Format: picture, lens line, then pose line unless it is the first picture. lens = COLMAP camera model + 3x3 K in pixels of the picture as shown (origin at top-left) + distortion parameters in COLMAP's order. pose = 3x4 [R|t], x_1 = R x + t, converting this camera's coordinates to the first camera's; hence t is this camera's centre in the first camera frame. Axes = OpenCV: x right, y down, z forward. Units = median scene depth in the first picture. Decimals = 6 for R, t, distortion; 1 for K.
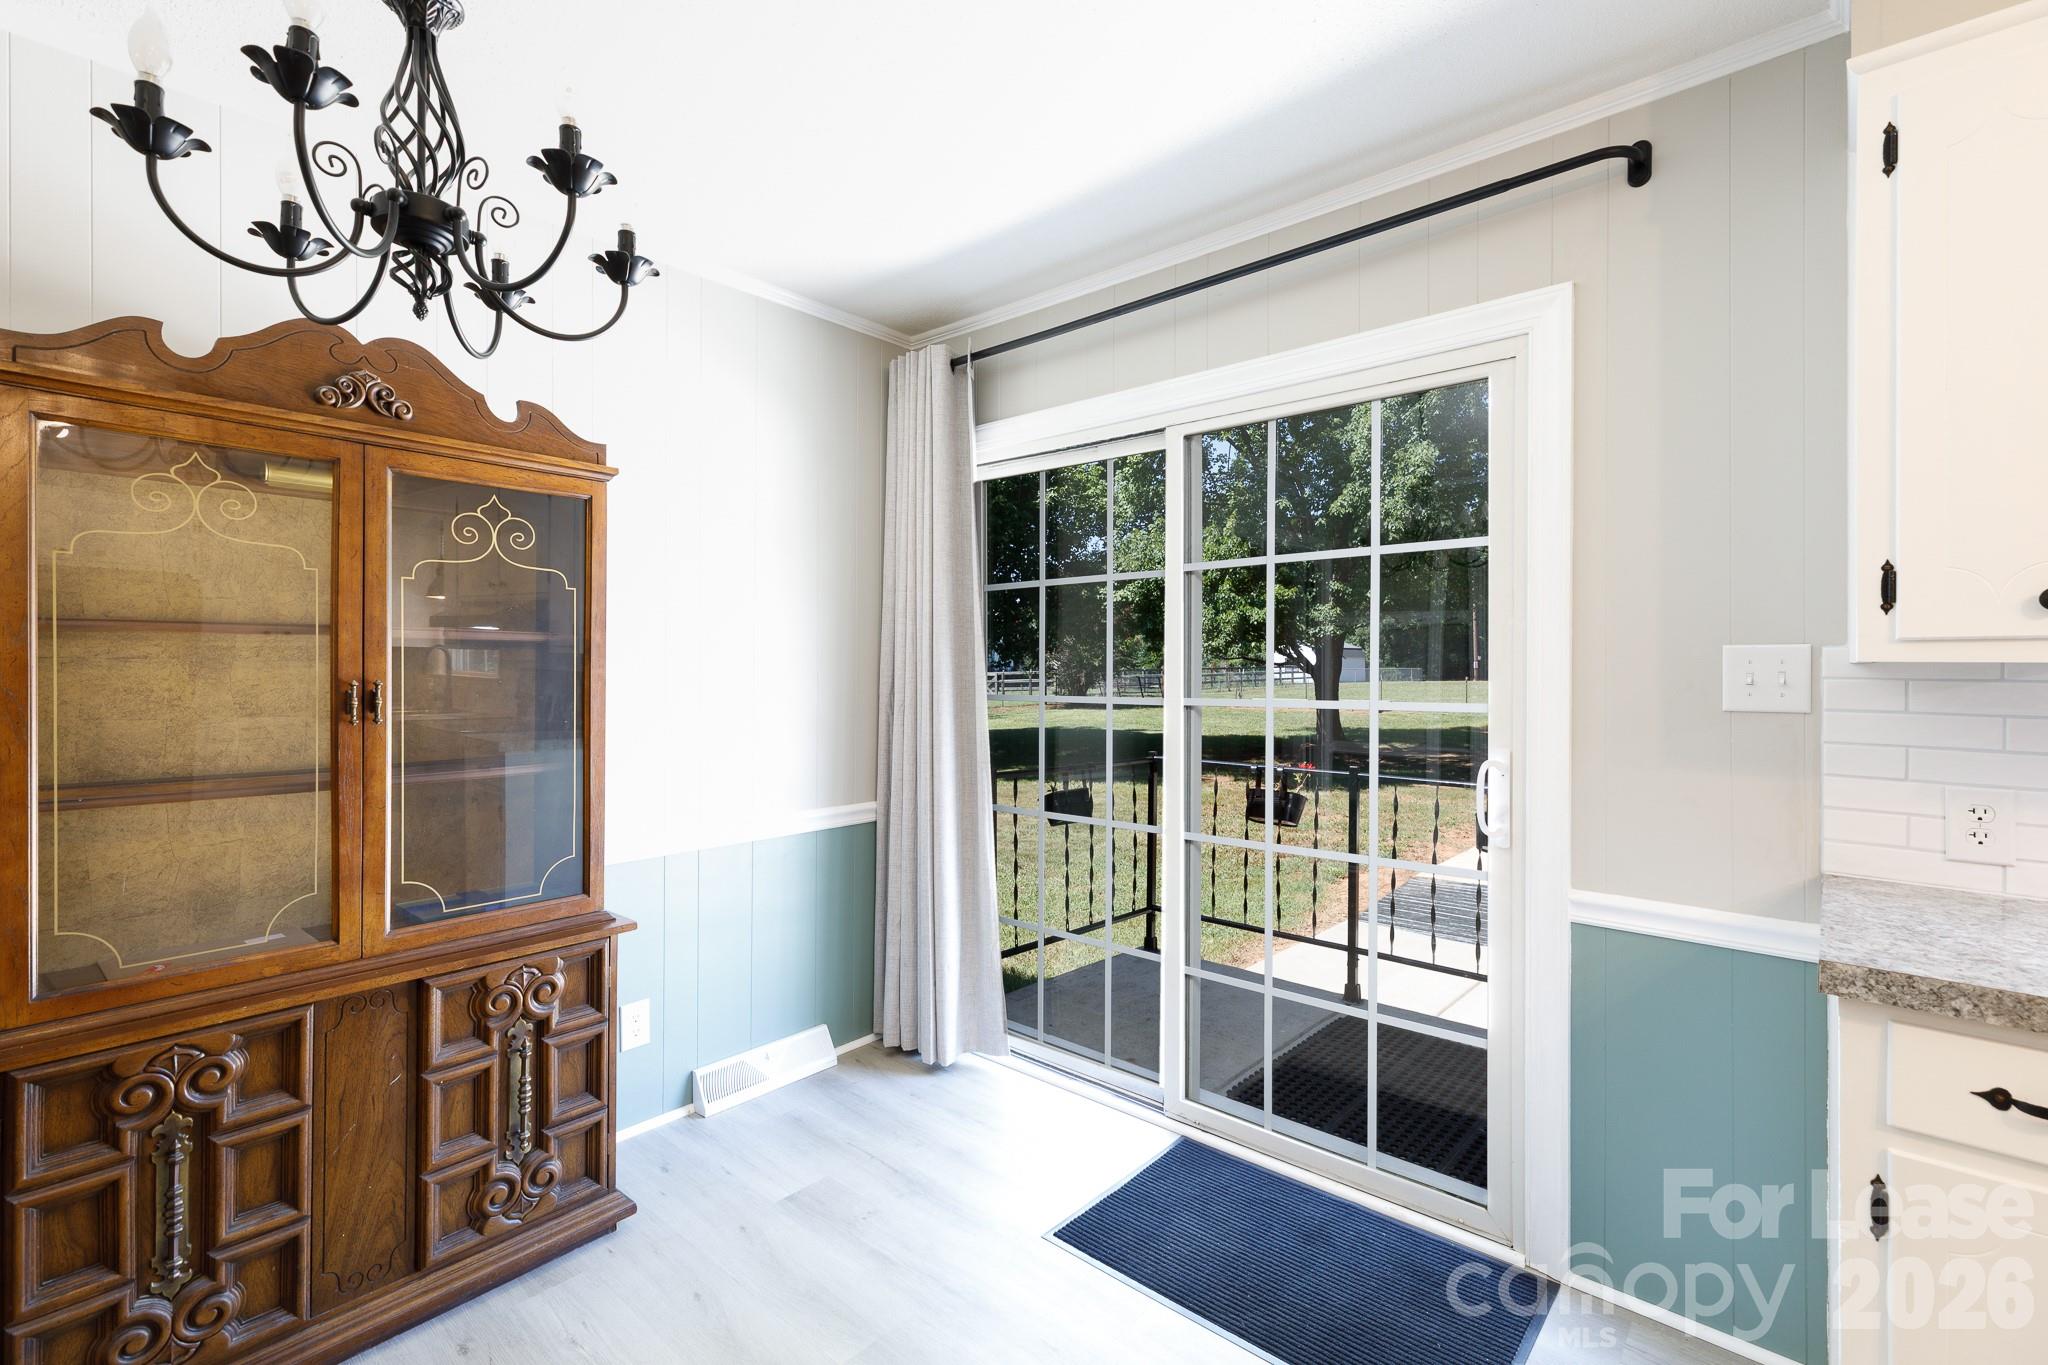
lens RADIAL K [[913.9, 0, 1020.3], [0, 913.9, 654.8], [0, 0, 1]] dist [0.002449, 0.000532]
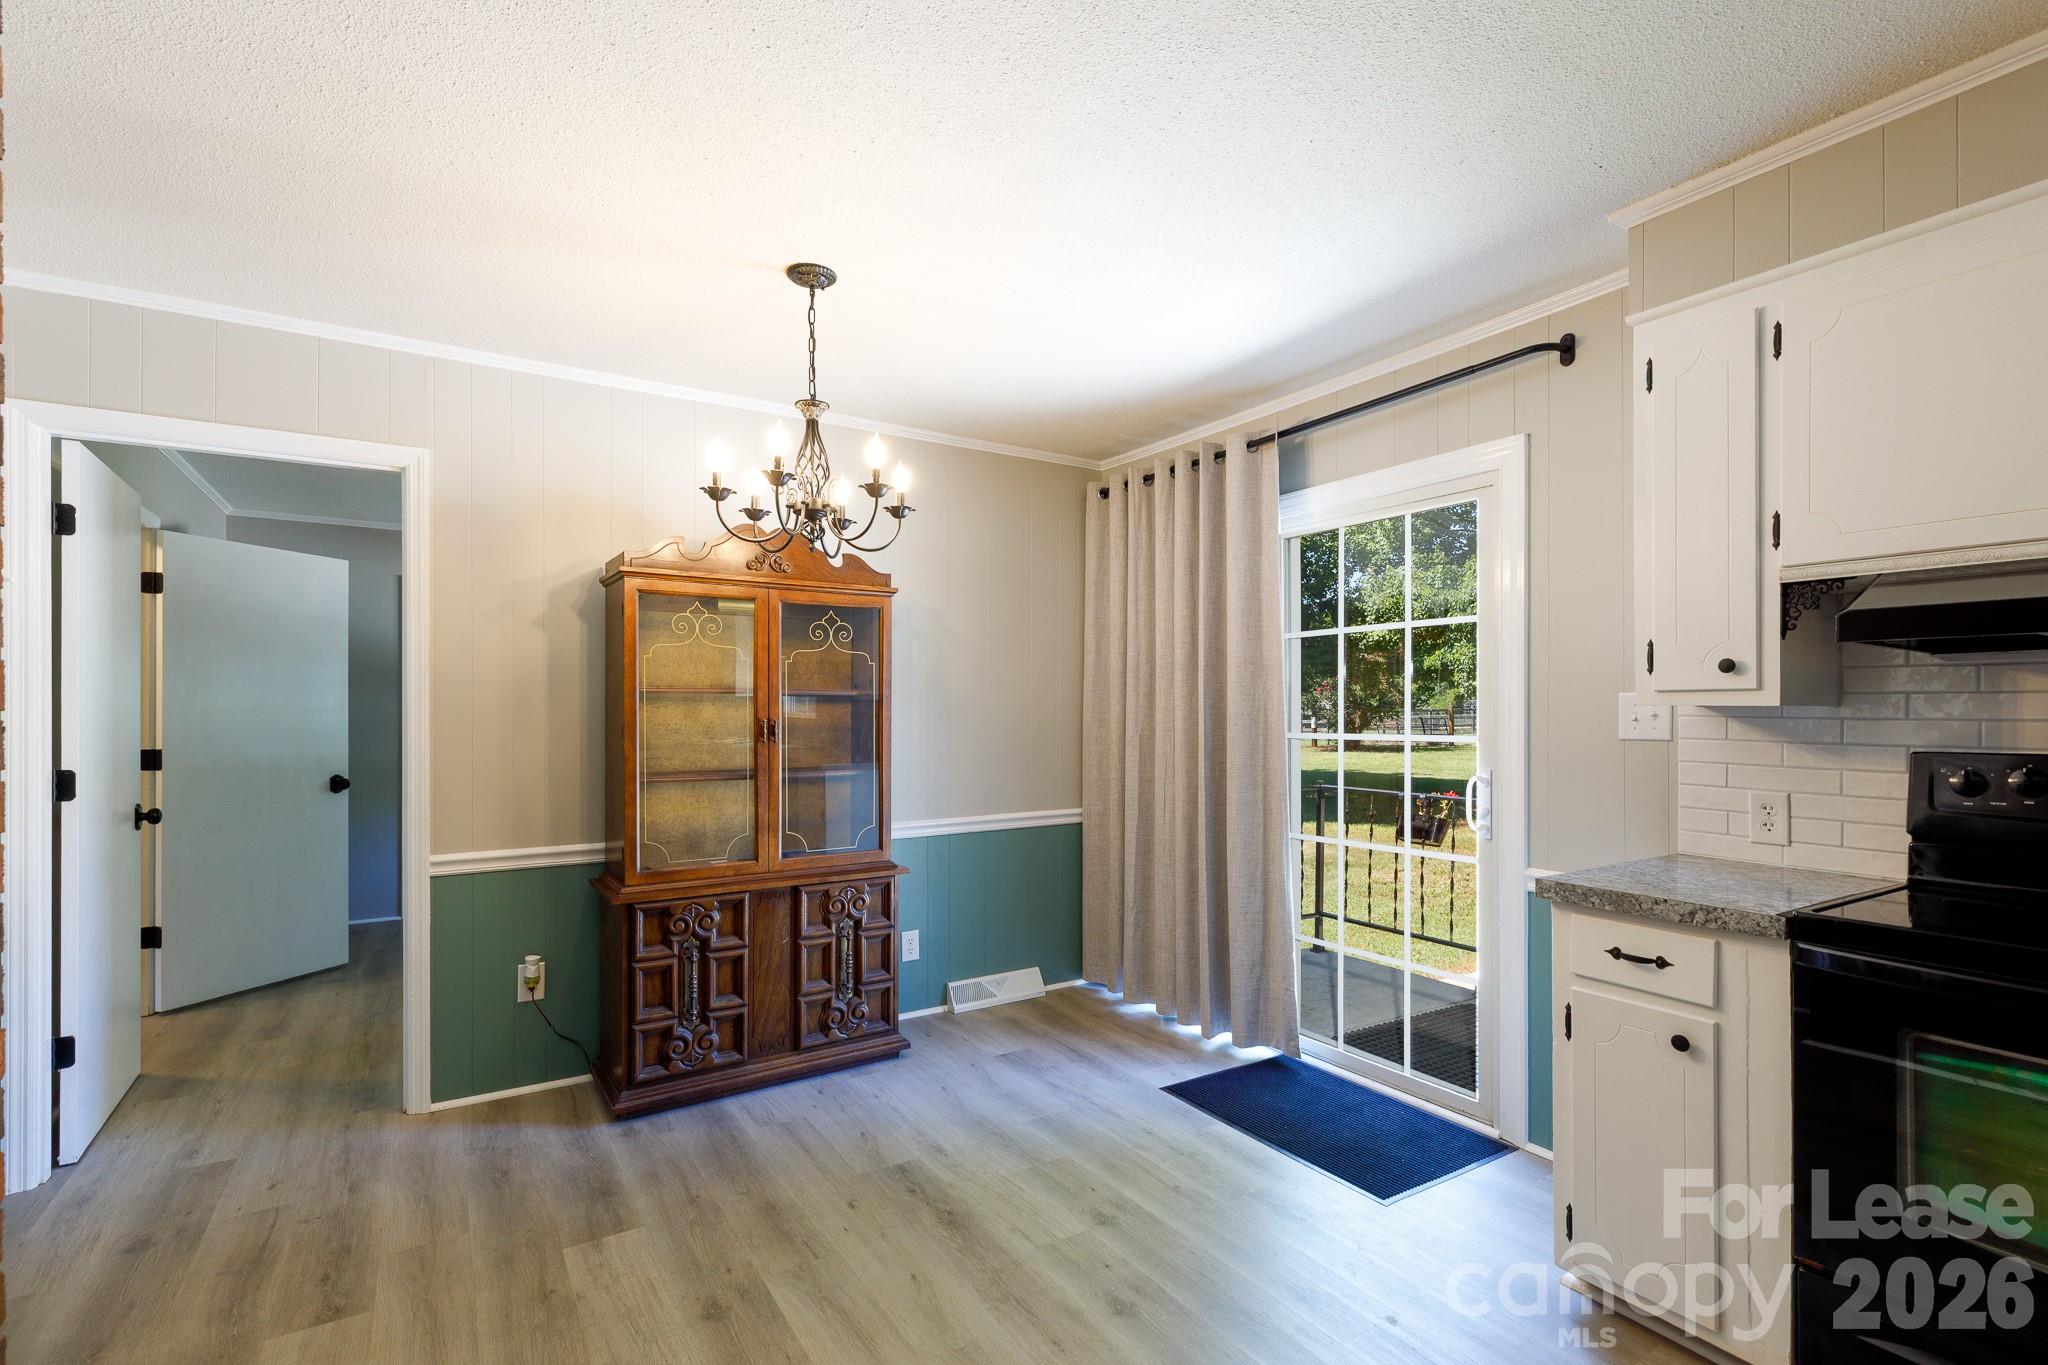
lens RADIAL K [[922.6, 0, 1011.0], [0, 922.6, 673.9], [0, 0, 1]] dist [0.000591, 0.000277]
pose [[0.955184, -0.013831, -0.295690, 0.273569], [0.006877, 0.999675, -0.024546, -0.012427], [0.295934, 0.021412, 0.954969, -0.586878]]
